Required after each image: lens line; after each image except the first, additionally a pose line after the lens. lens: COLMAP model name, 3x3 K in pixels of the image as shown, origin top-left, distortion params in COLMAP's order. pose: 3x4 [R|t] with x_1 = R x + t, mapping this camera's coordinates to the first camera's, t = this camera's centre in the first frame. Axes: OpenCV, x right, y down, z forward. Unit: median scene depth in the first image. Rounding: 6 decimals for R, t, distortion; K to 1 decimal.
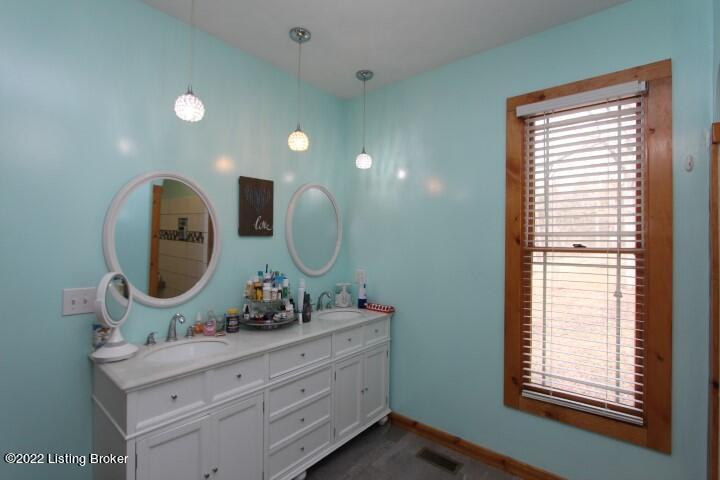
lens RADIAL K [[333.5, 0, 360.1], [0, 333.5, 237.3], [0, 0, 1]] dist [-0.014615, 0.001112]
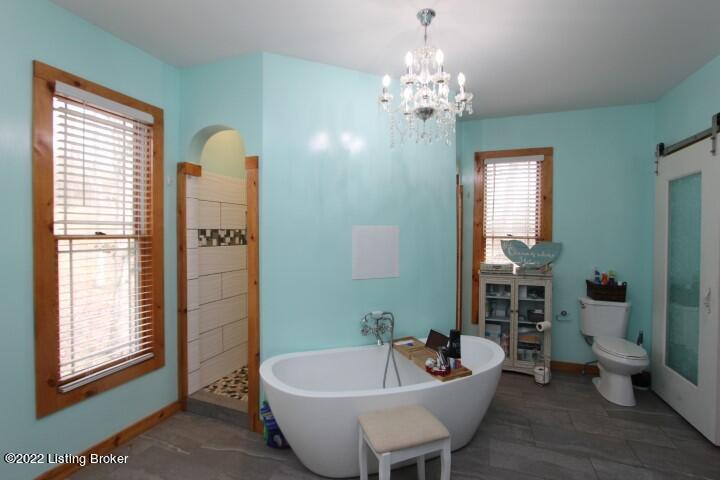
lens RADIAL K [[333.5, 0, 359.3], [0, 333.5, 239.0], [0, 0, 1]] dist [-0.014615, 0.001112]
pose [[-0.319146, -0.030870, 0.947203, -0.669226], [-0.017934, 0.999487, 0.026531, -0.000467], [-0.947536, -0.008520, -0.319536, 0.513087]]
